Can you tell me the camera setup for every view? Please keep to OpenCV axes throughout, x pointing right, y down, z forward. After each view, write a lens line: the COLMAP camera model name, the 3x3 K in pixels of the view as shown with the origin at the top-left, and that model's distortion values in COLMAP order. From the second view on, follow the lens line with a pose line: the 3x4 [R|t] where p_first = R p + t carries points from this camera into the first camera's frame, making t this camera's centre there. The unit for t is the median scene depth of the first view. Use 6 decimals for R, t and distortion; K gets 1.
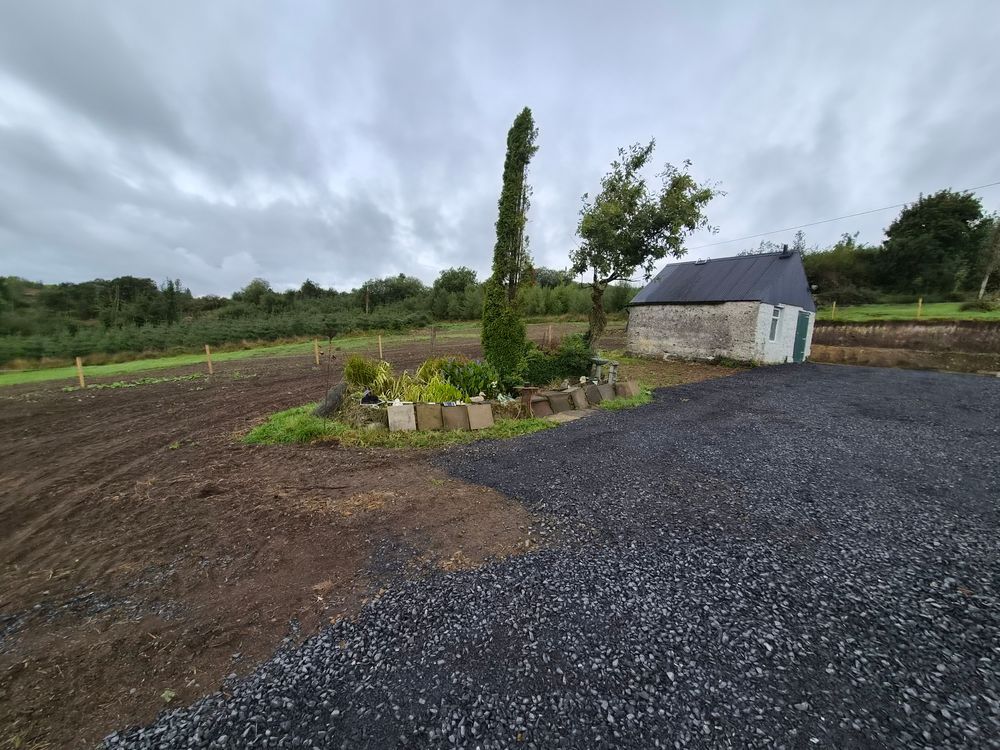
lens RADIAL K [[405.4, 0, 499.9], [0, 405.4, 378.6], [0, 0, 1]] dist [0.001164, -0.000235]
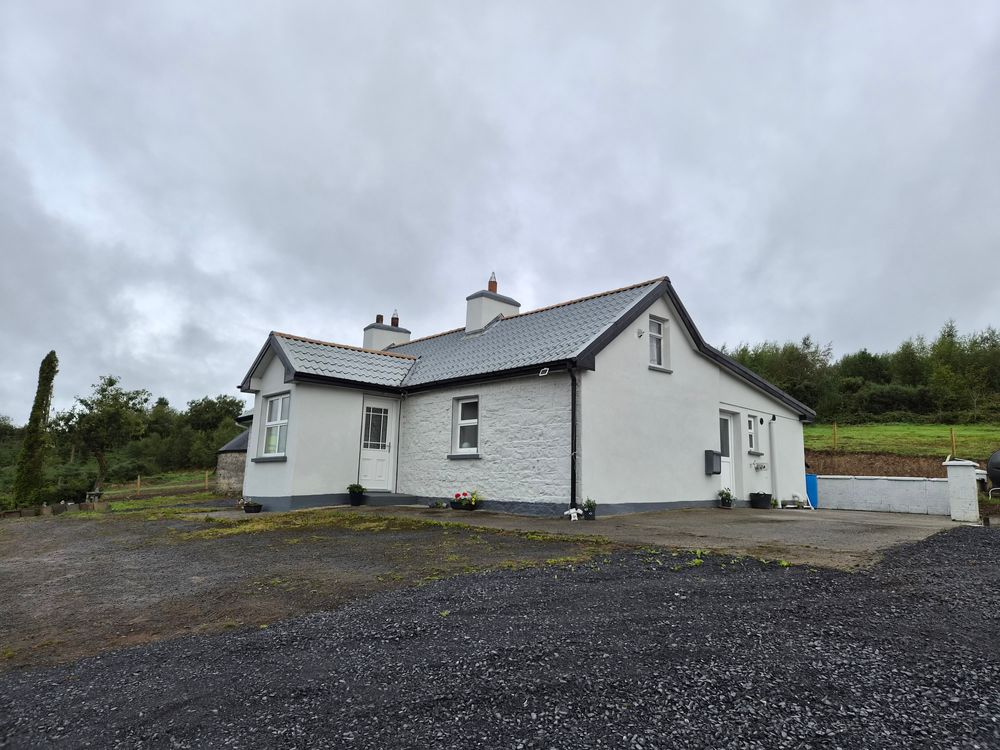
lens RADIAL K [[661.9, 0, 505.8], [0, 661.9, 375.0], [0, 0, 1]] dist [0.068671, -0.048922]
pose [[0.980440, -0.014161, 0.196306, 0.925901], [0.066151, 0.963094, -0.260911, 0.217979], [-0.185367, 0.268793, 0.945193, -1.388329]]
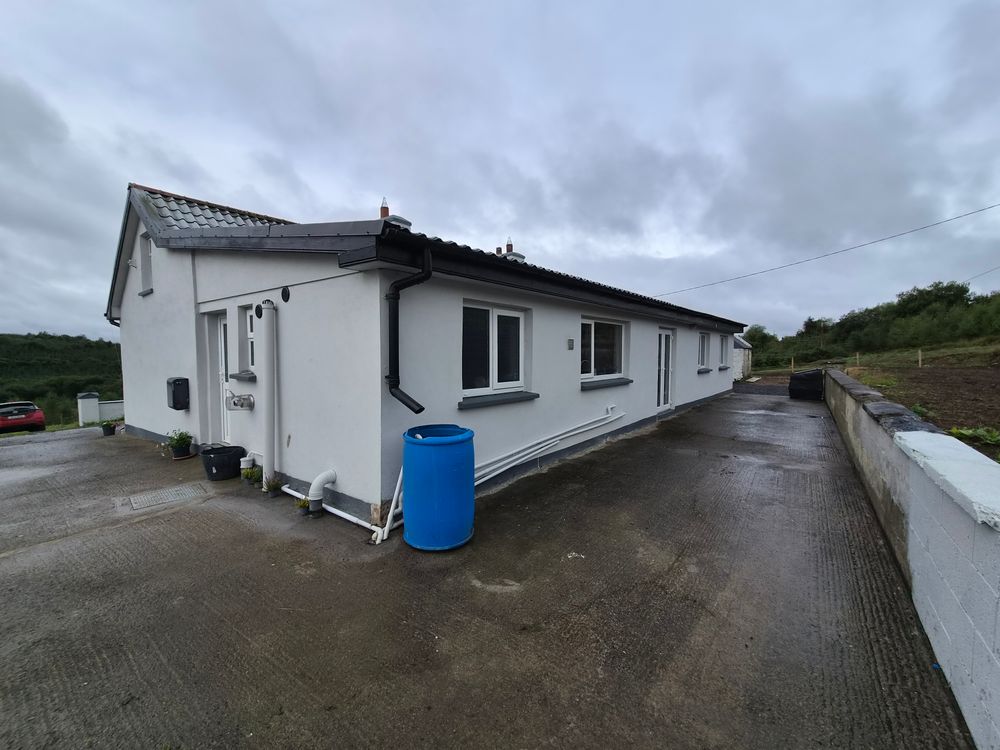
lens RADIAL K [[405.4, 0, 498.3], [0, 405.4, 372.4], [0, 0, 1]] dist [0.001164, -0.000235]
pose [[0.330586, -0.034151, -0.943158, 1.958611], [-0.076327, 0.995104, -0.062785, 0.083843], [0.940684, 0.092744, 0.326361, -0.294689]]
